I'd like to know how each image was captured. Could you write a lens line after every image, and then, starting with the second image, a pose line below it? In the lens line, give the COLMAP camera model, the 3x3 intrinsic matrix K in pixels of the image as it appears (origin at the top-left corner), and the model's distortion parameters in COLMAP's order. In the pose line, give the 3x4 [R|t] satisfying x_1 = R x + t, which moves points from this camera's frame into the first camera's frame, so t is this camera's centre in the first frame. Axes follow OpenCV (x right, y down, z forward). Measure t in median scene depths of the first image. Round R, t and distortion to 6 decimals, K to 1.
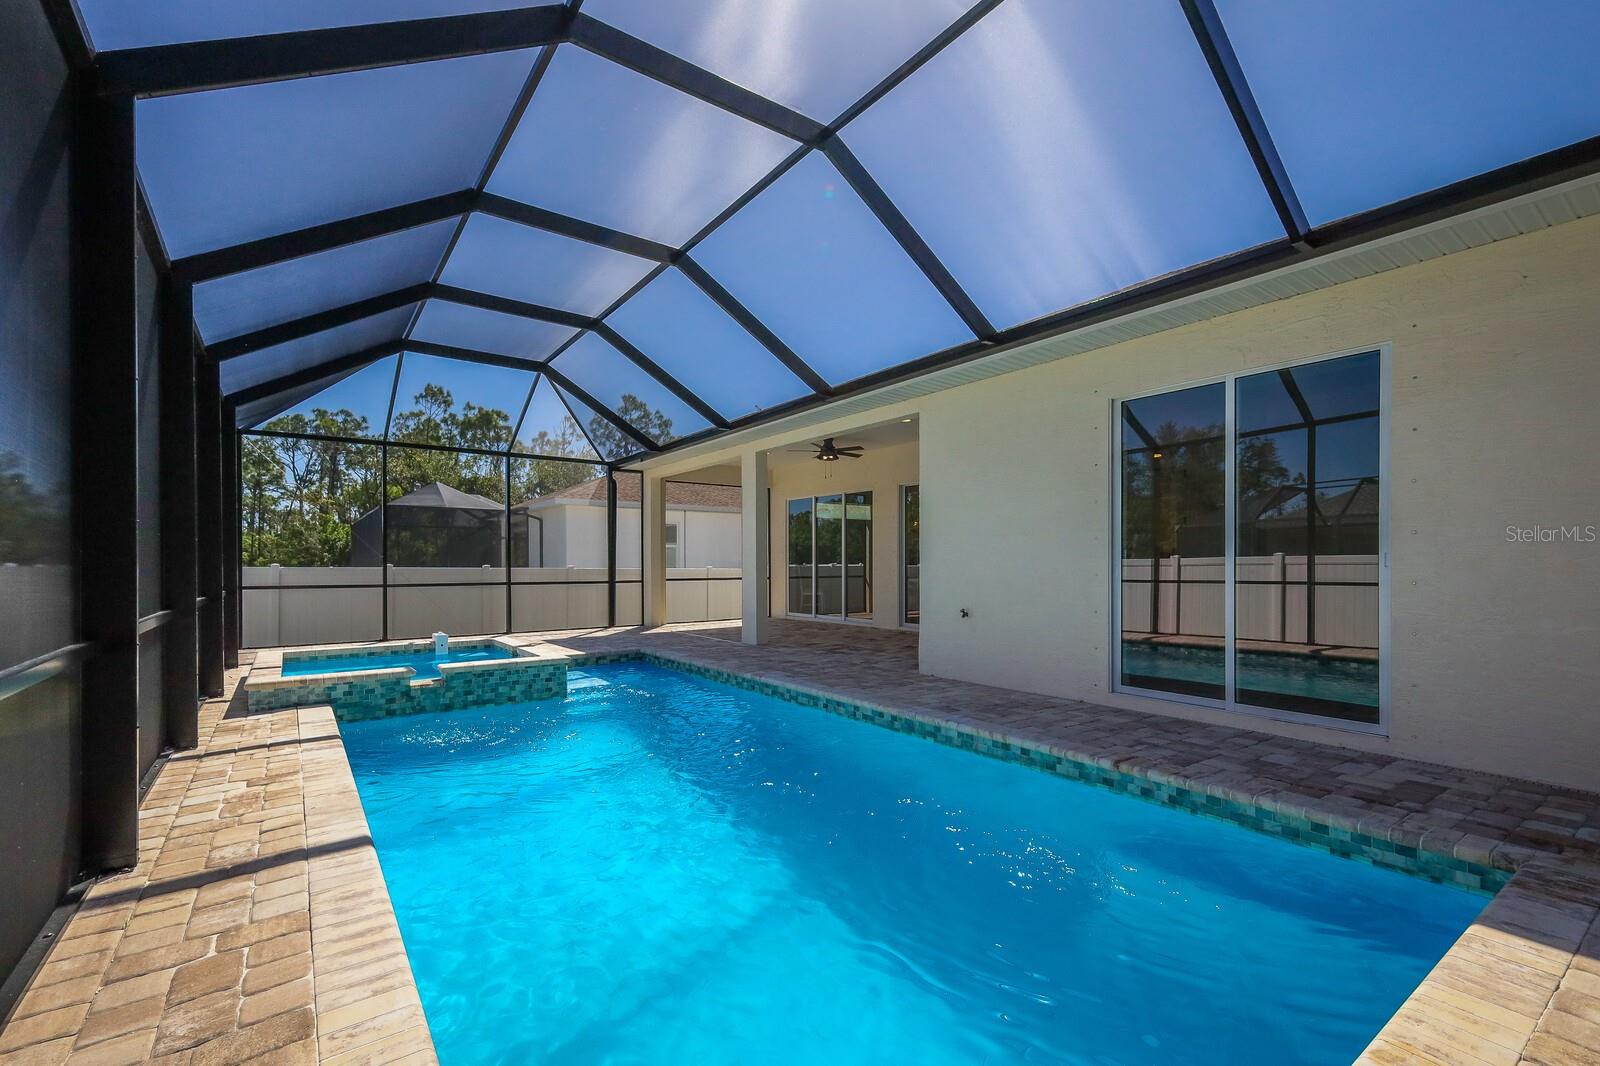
lens RADIAL K [[701.6, 0, 817.0], [0, 701.6, 568.9], [0, 0, 1]] dist [0.015915, -0.000101]
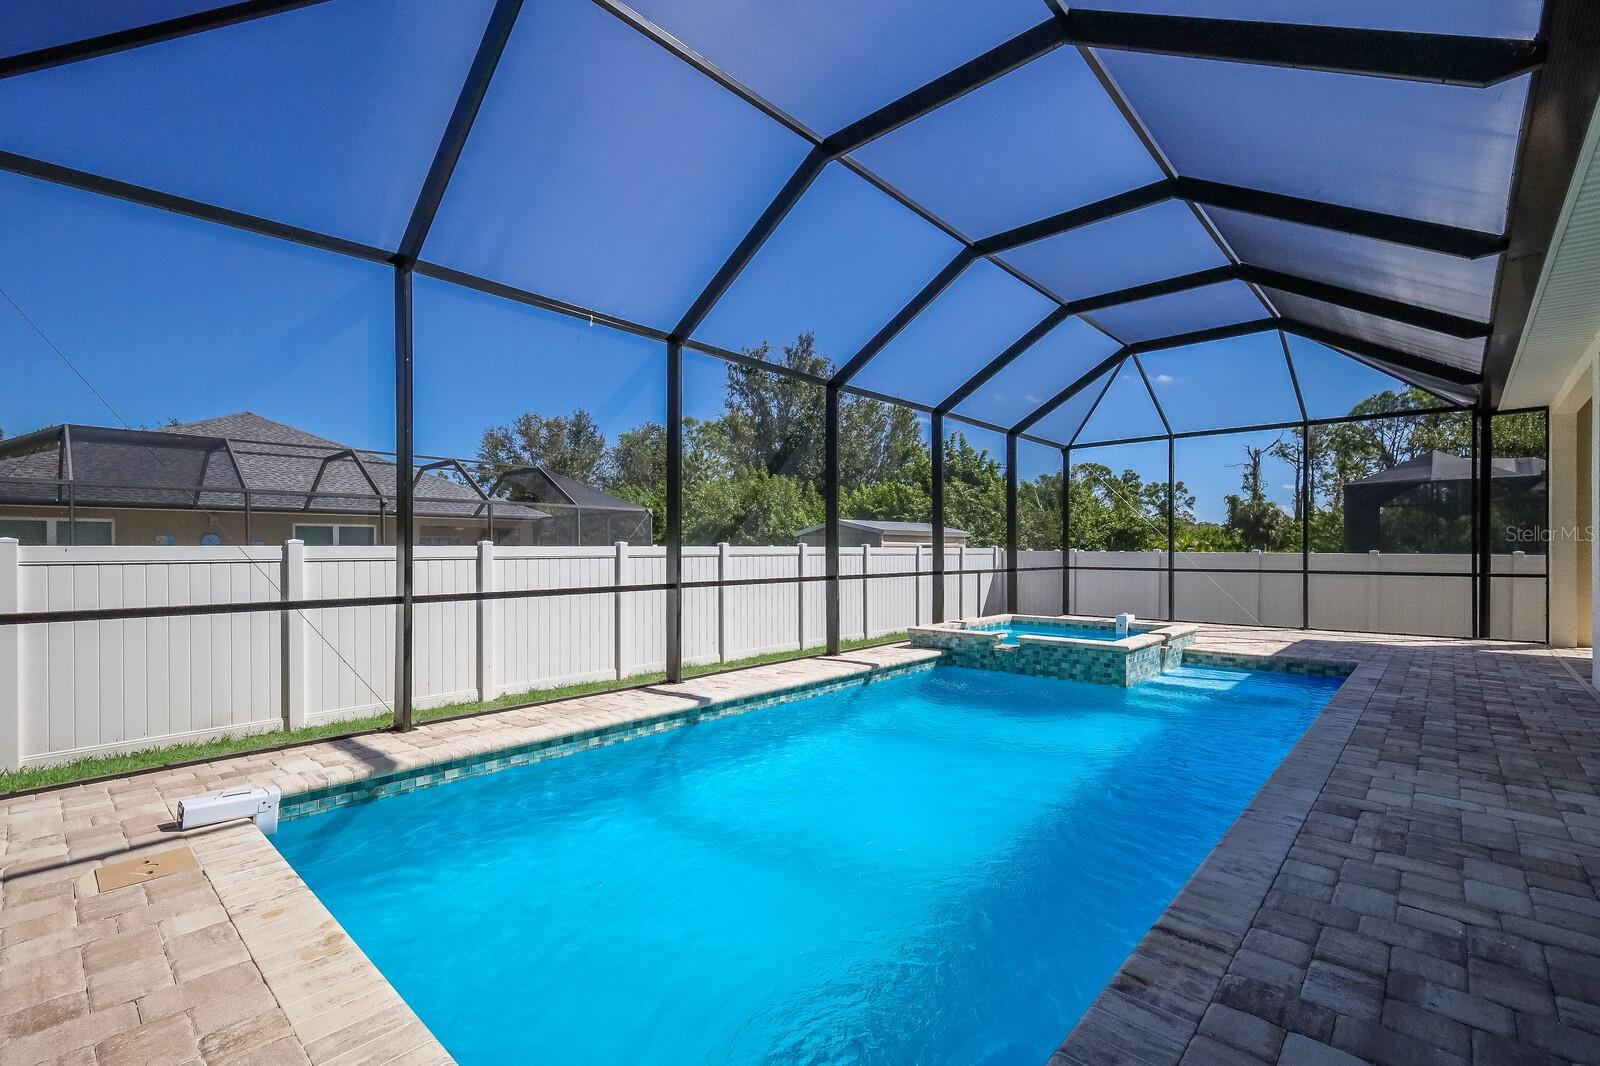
lens RADIAL K [[701.6, 0, 790.2], [0, 701.6, 544.2], [0, 0, 1]] dist [0.015915, -0.000101]
pose [[0.193040, -0.009156, -0.981148, 0.542988], [-0.004379, 0.999938, -0.010193, -0.002398], [0.981181, 0.006264, 0.192988, 0.382940]]
